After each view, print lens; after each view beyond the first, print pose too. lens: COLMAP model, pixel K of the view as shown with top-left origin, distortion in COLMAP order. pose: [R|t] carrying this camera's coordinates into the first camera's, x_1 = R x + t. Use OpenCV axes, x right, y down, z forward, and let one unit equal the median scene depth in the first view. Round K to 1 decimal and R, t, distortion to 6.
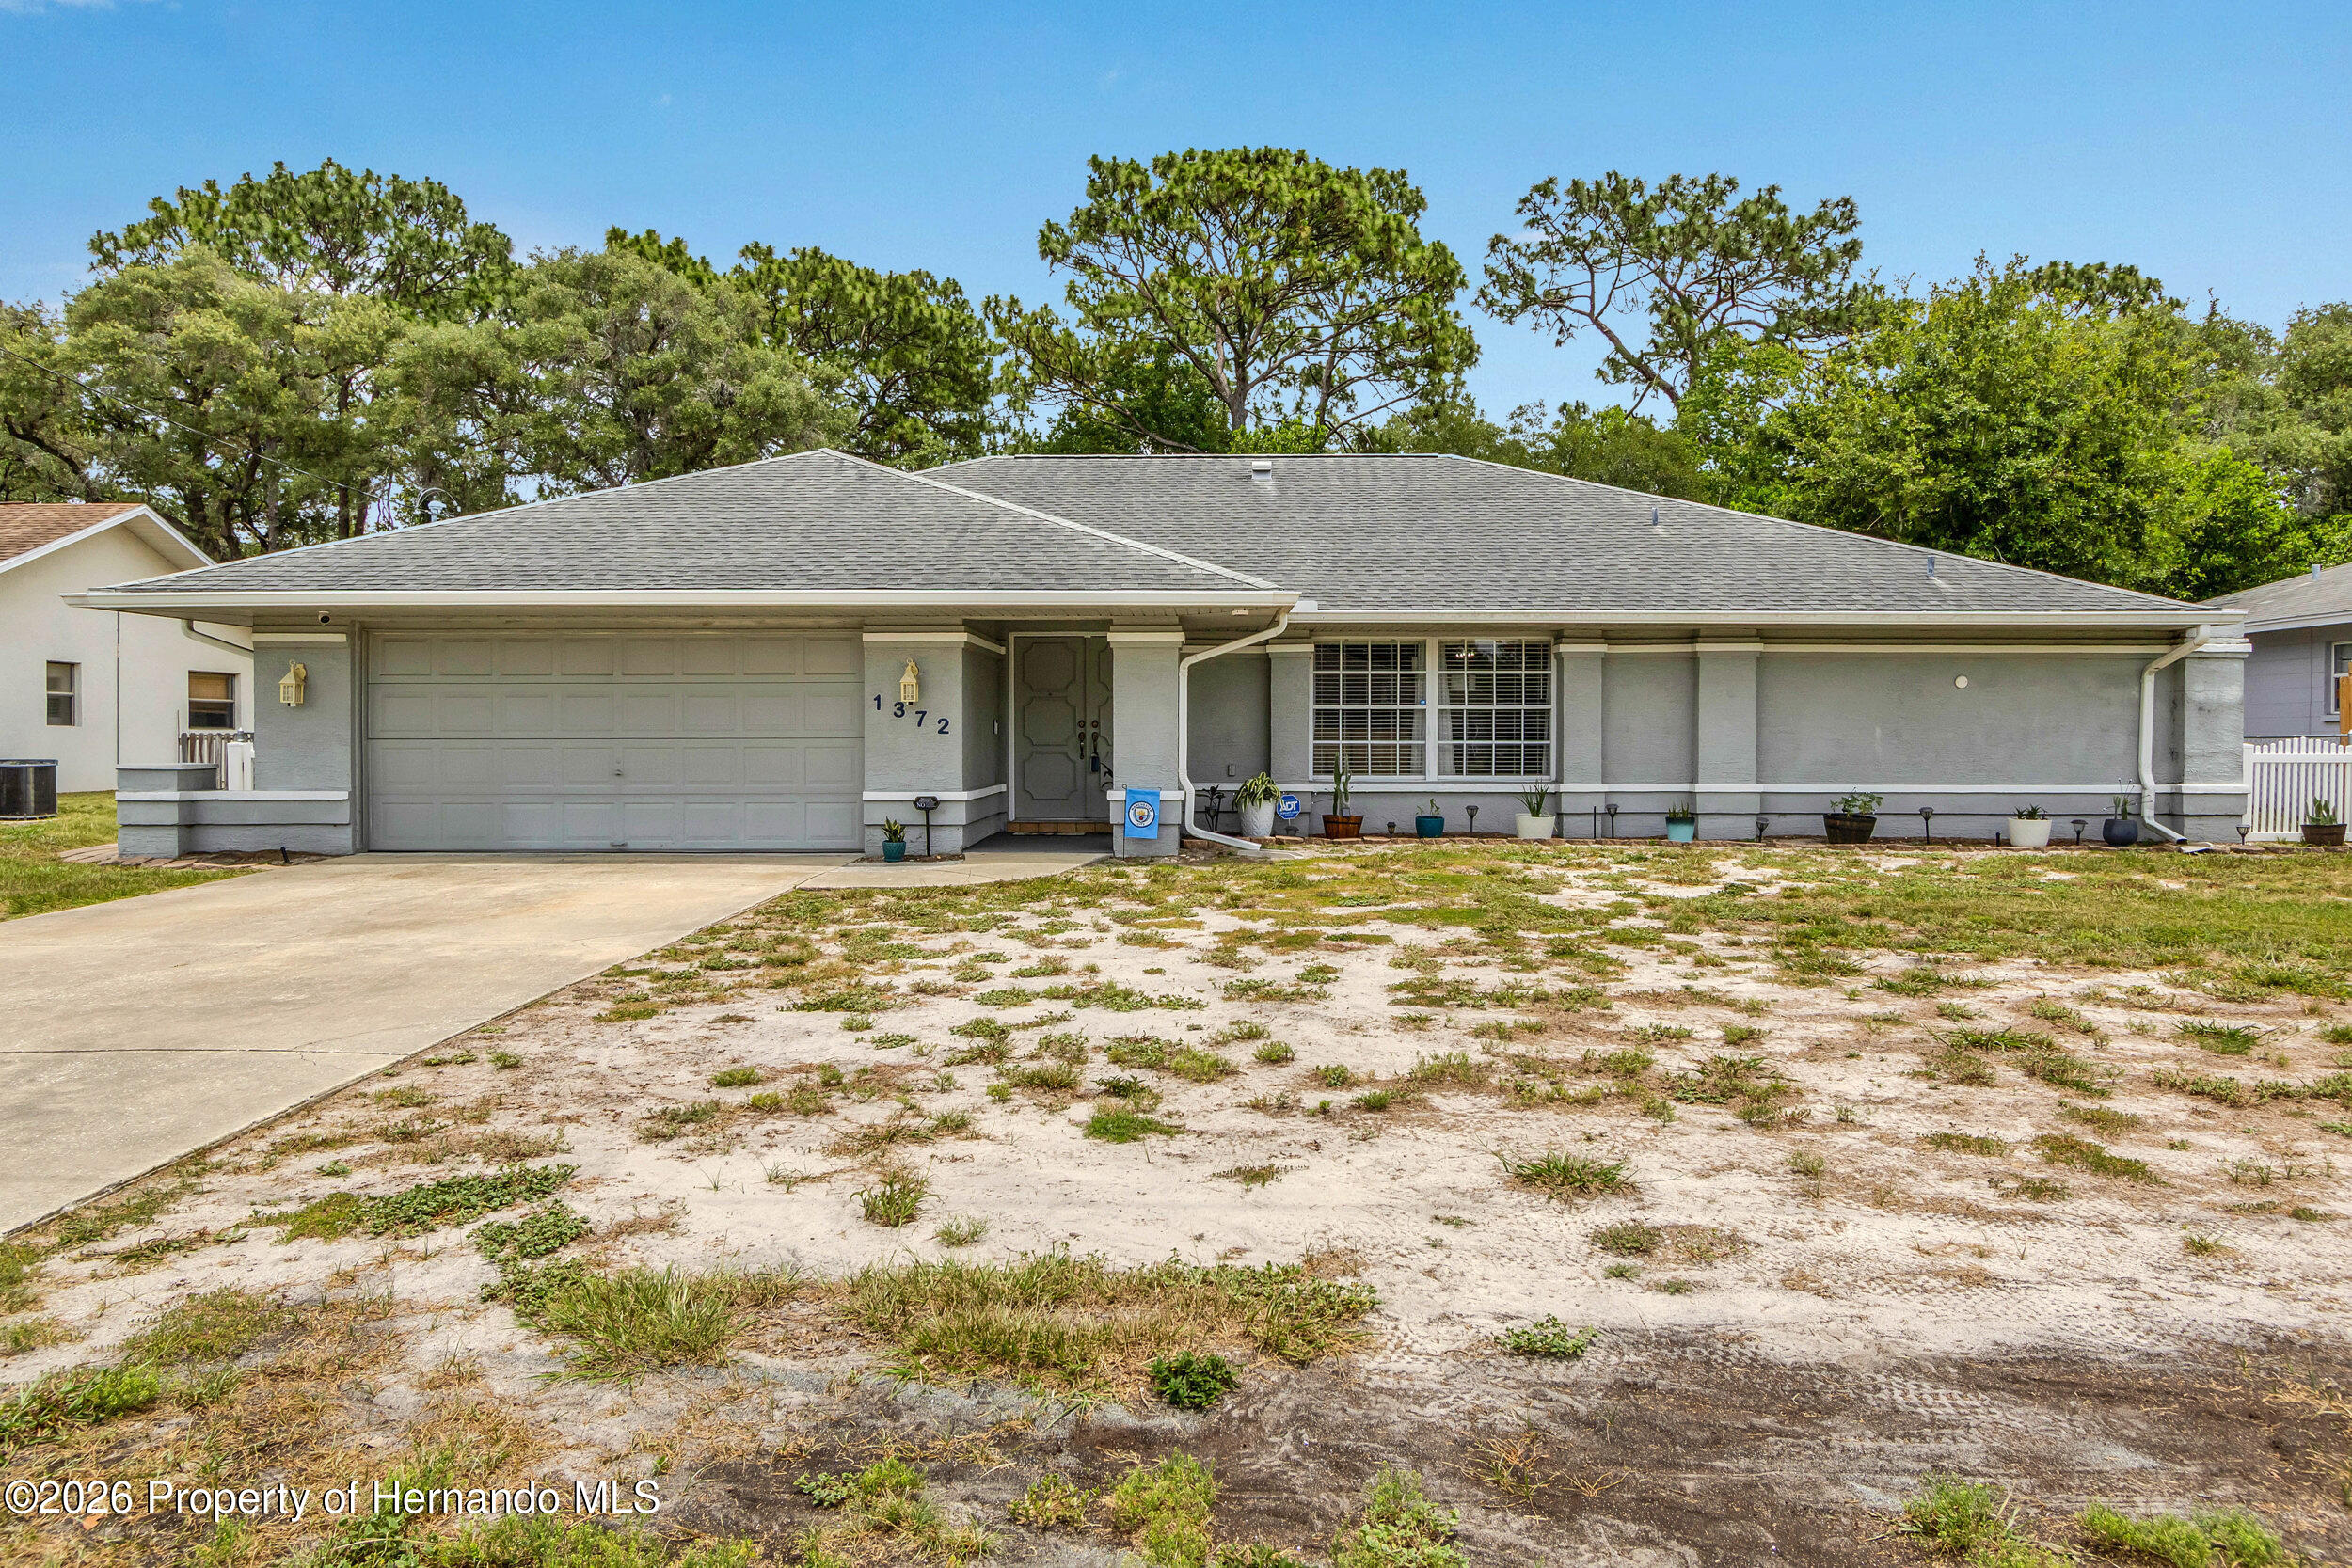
lens RADIAL K [[1622.5, 0, 1176.0], [0, 1622.5, 752.2], [0, 0, 1]] dist [-0.000001, 0.001163]
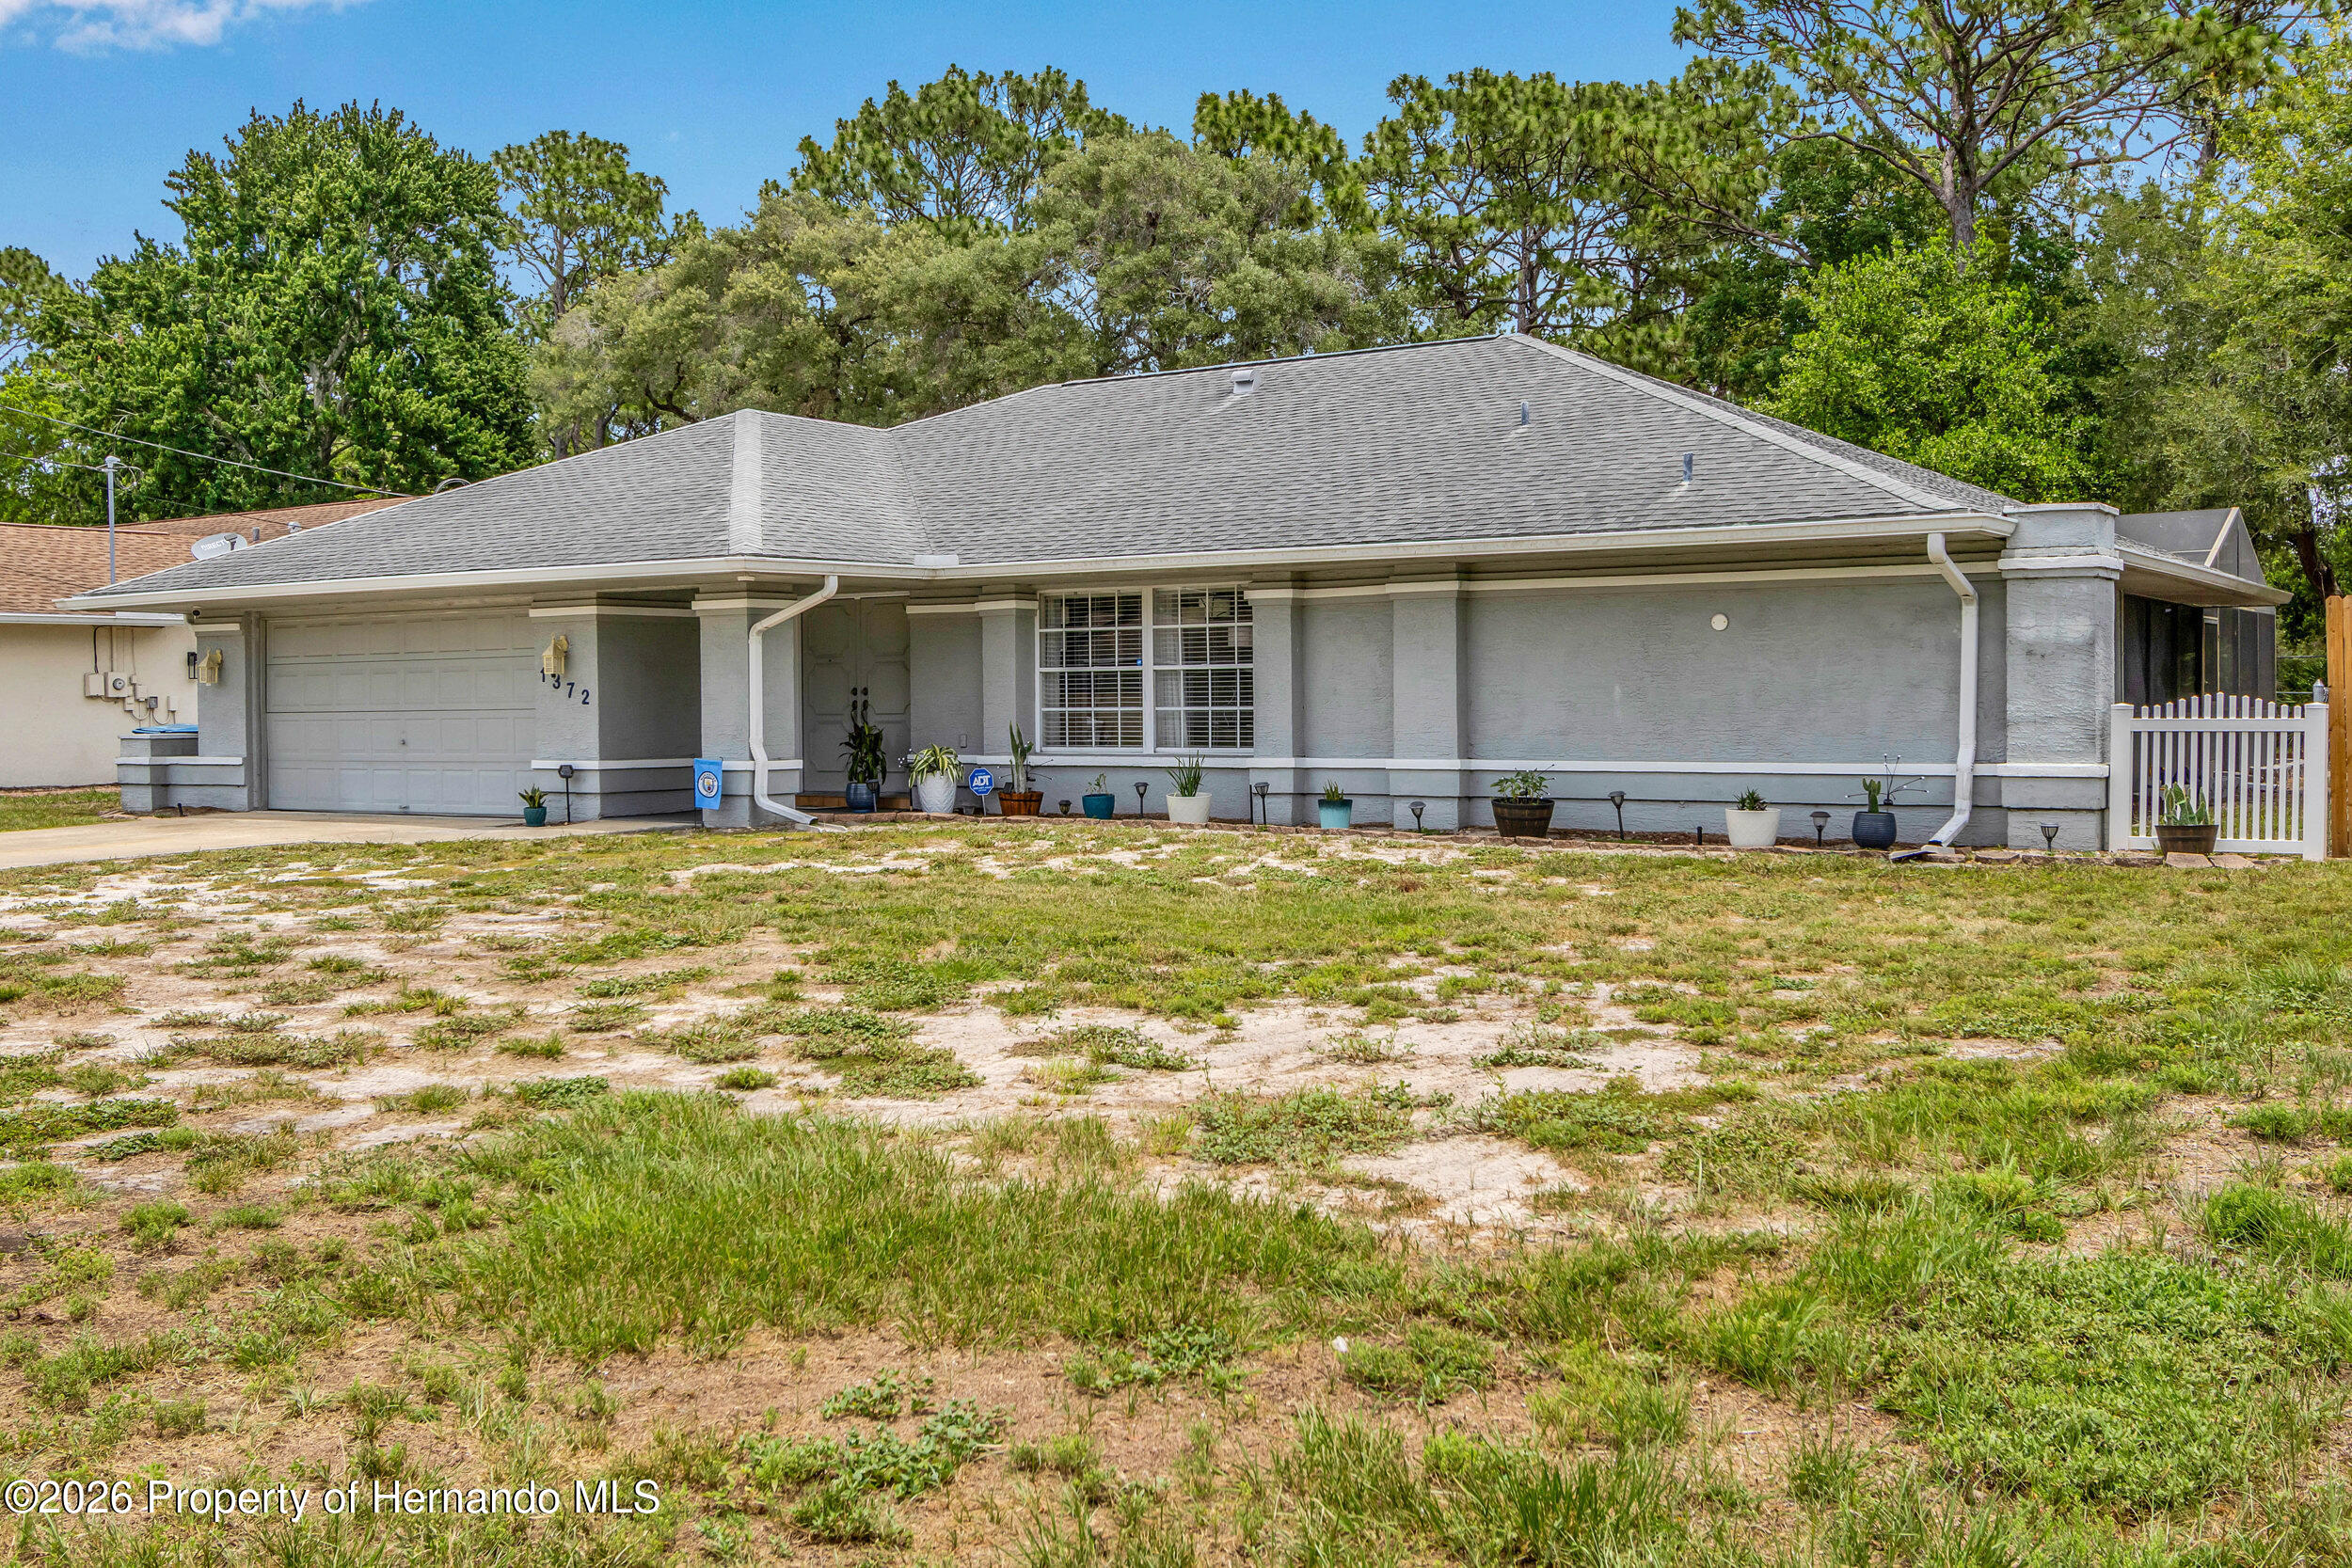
lens RADIAL K [[2317.9, 0, 1176.0], [0, 2317.9, 784.0], [0, 0, 1]] dist [-0.000790, -0.001309]
pose [[0.828157, 0.011703, -0.560373, 0.896513], [0.002999, 0.999675, 0.025310, 0.002688], [0.560488, -0.022641, 0.827853, -0.009160]]
